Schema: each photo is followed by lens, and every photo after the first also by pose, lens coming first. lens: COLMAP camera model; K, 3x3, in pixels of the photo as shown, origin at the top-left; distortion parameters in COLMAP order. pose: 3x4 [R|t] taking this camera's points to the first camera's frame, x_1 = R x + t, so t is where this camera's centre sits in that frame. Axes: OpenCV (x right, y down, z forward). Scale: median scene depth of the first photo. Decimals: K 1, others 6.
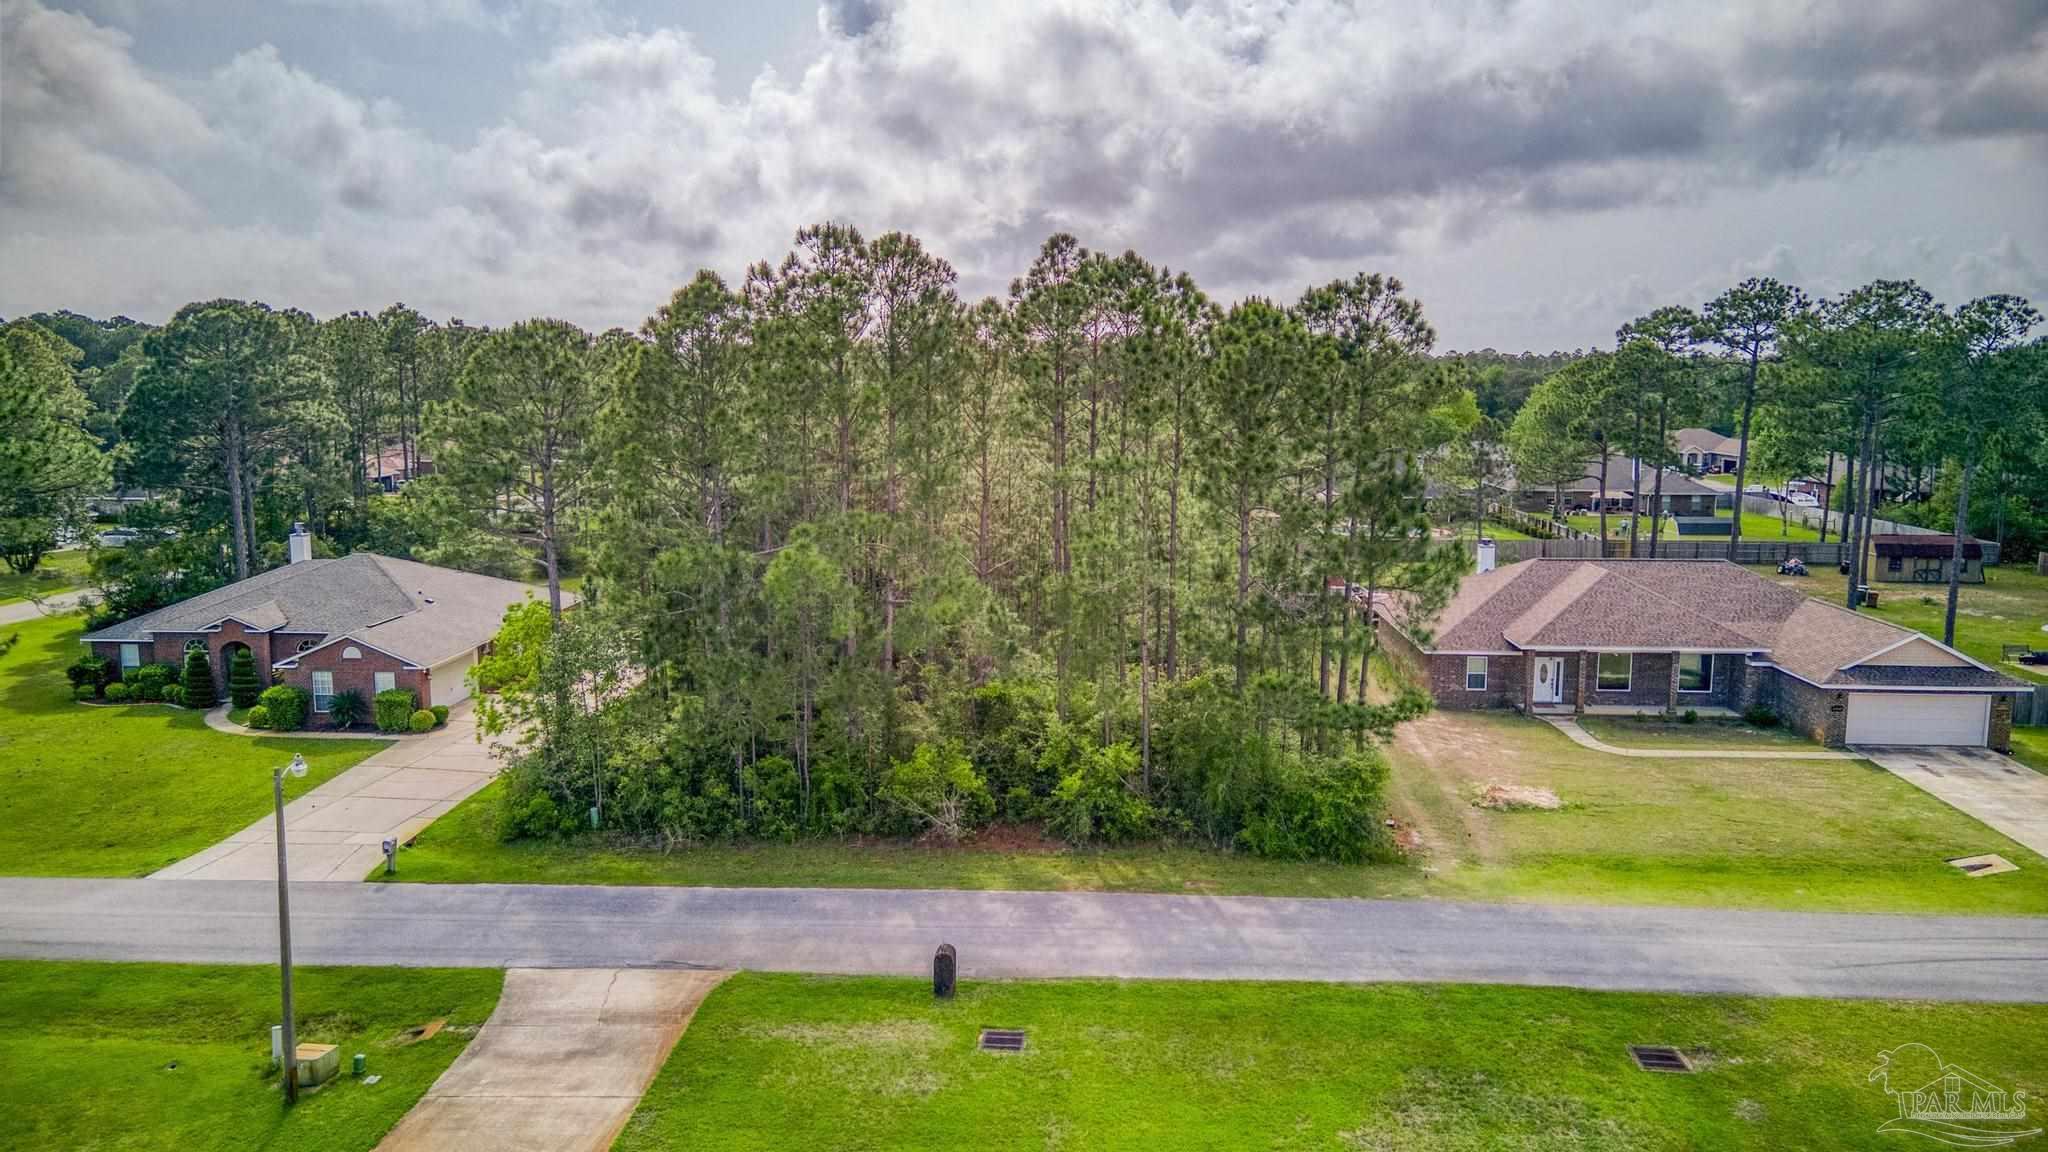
lens RADIAL K [[1423.9, 0, 1028.4], [0, 1423.9, 571.0], [0, 0, 1]] dist [0.071526, -0.062882]
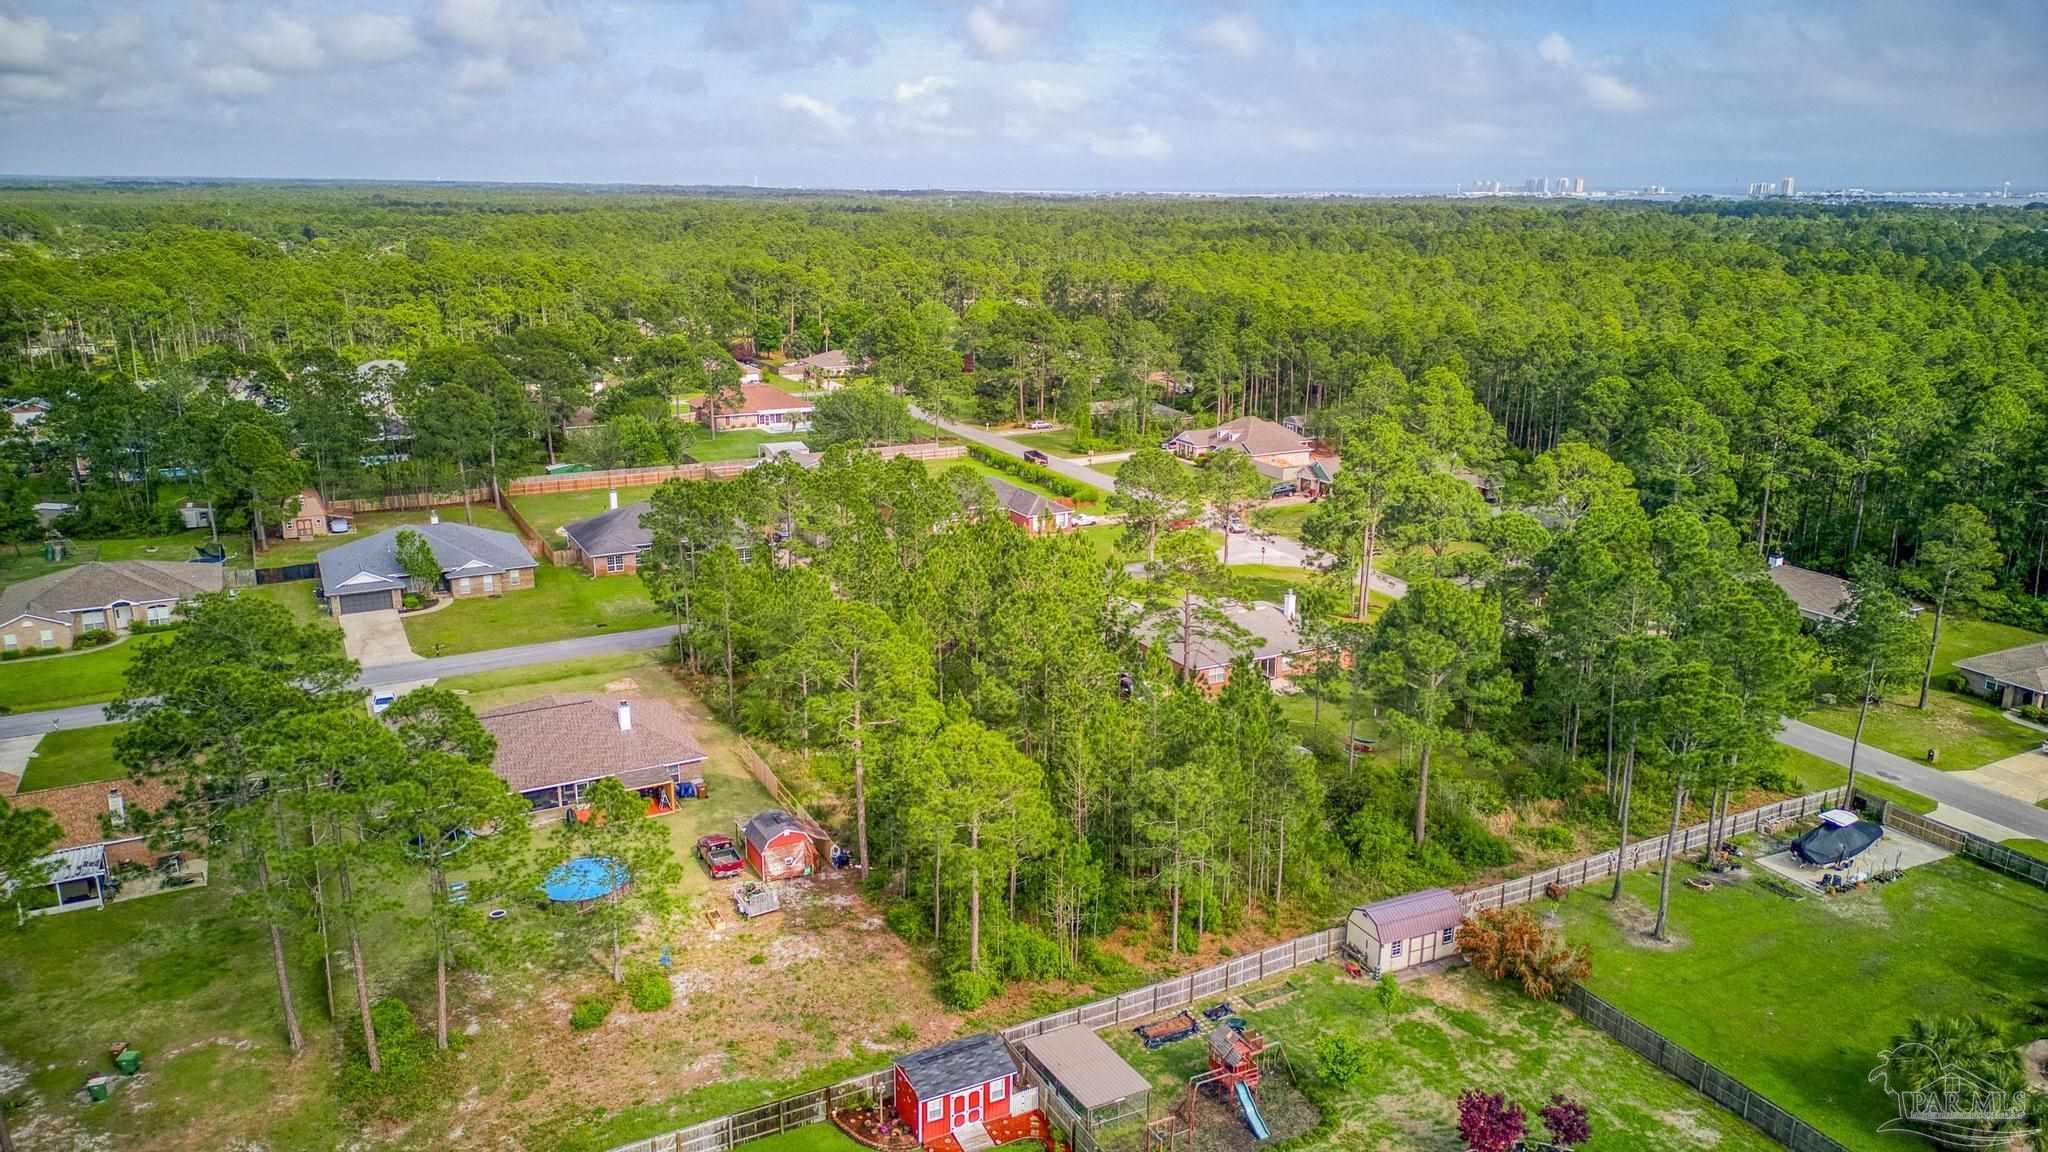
lens RADIAL K [[1423.9, 0, 1026.7], [0, 1423.9, 592.5], [0, 0, 1]] dist [0.071526, -0.062882]
pose [[-0.858681, 0.135507, -0.494273, 0.965833], [-0.075516, 0.920435, 0.383532, -1.018315], [0.506917, 0.366657, -0.780127, 3.311794]]
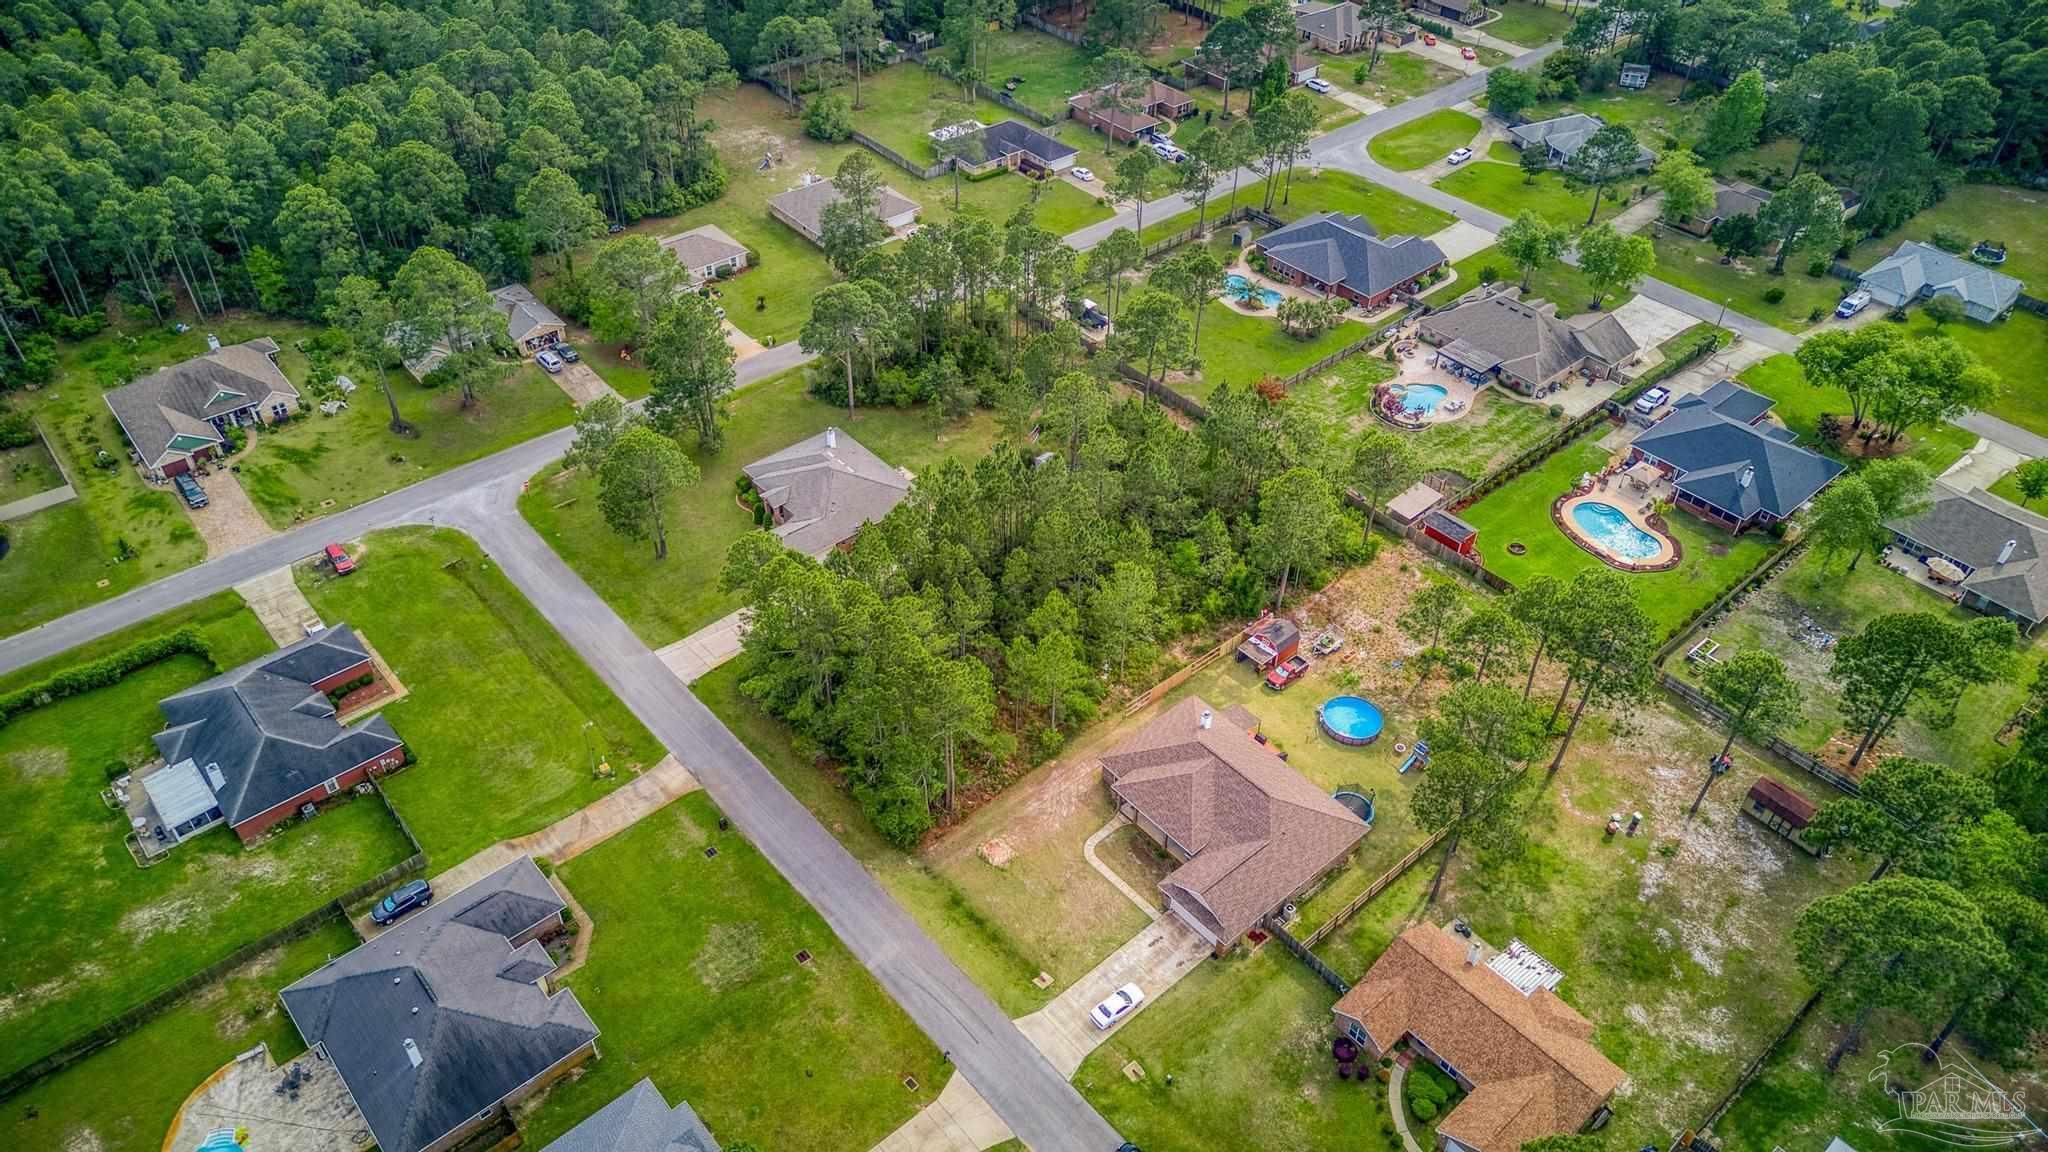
lens RADIAL K [[1423.9, 0, 1020.1], [0, 1423.9, 572.1], [0, 0, 1]] dist [0.071526, -0.062882]
pose [[0.694265, 0.468606, -0.546264, 1.557218], [-0.106223, 0.817399, 0.566194, -1.726920], [0.711838, -0.335063, 0.617268, -0.372277]]
